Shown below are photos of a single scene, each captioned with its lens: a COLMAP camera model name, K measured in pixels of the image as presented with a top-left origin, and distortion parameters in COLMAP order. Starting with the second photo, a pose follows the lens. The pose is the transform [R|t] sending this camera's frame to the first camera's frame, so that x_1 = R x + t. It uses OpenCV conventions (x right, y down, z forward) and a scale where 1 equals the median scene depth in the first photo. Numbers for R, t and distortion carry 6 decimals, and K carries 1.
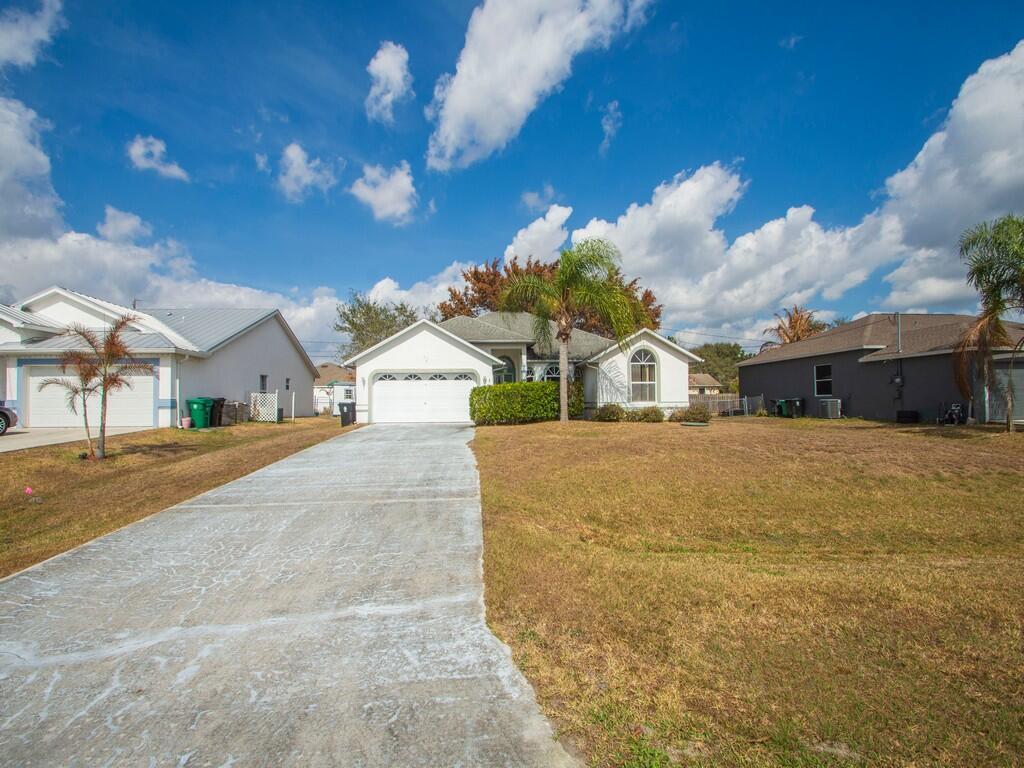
lens RADIAL K [[505.2, 0, 496.6], [0, 505.2, 368.1], [0, 0, 1]] dist [0.000293, 0.000137]
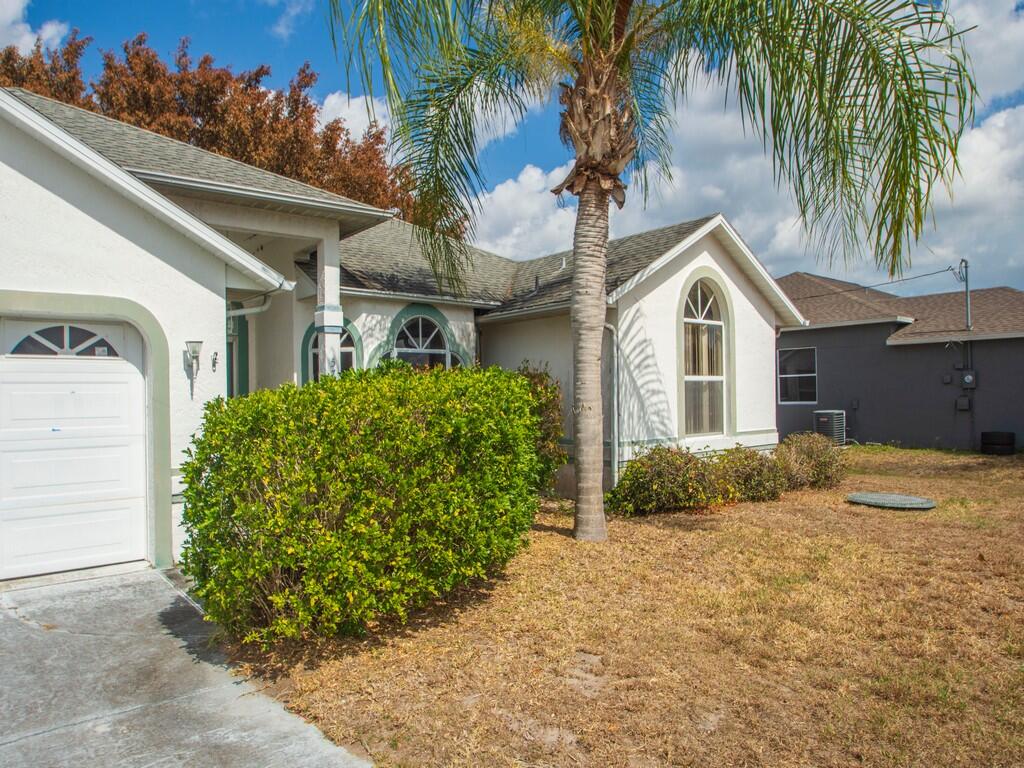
lens RADIAL K [[684.2, 0, 494.6], [0, 684.2, 386.8], [0, 0, 1]] dist [-0.018290, -0.000493]
pose [[0.814985, 0.002558, 0.579476, -0.082578], [-0.032745, 0.998596, 0.041645, 0.018940], [-0.578556, -0.052914, 0.813924, 0.678027]]
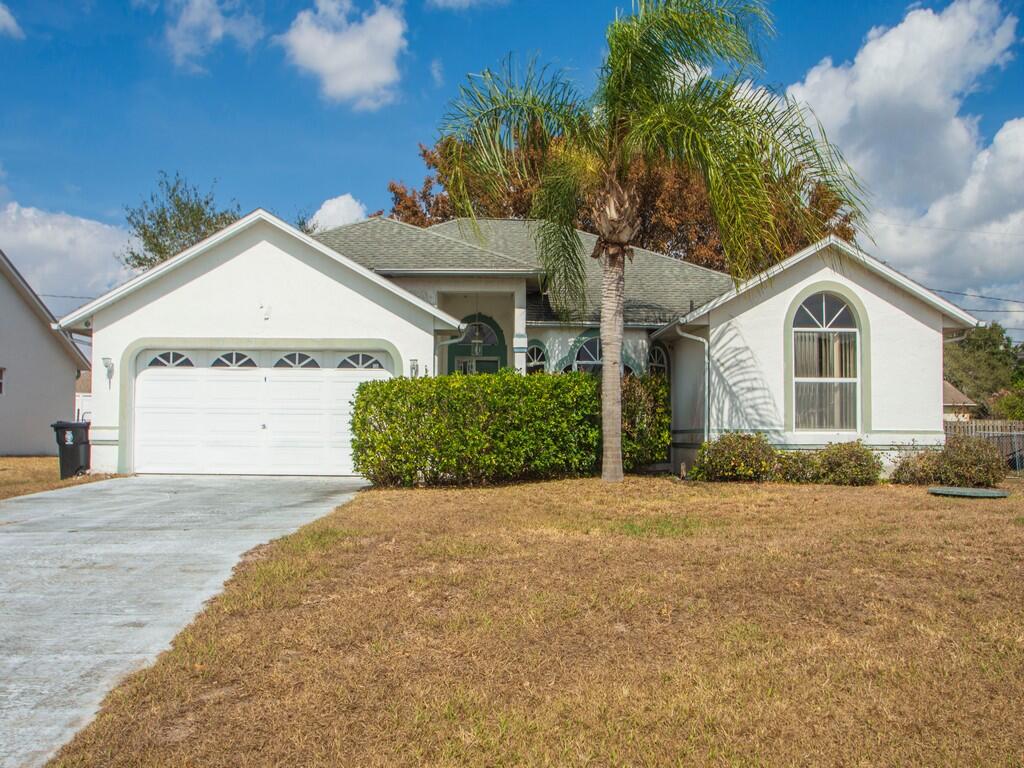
lens RADIAL K [[871.1, 0, 512.0], [0, 871.1, 384.0], [0, 0, 1]] dist [-0.036609, 0.004175]
pose [[0.999105, 0.012885, -0.040286, 0.077328], [-0.012568, 0.999888, 0.008116, 0.028128], [0.040386, -0.007603, 0.999155, 0.323039]]
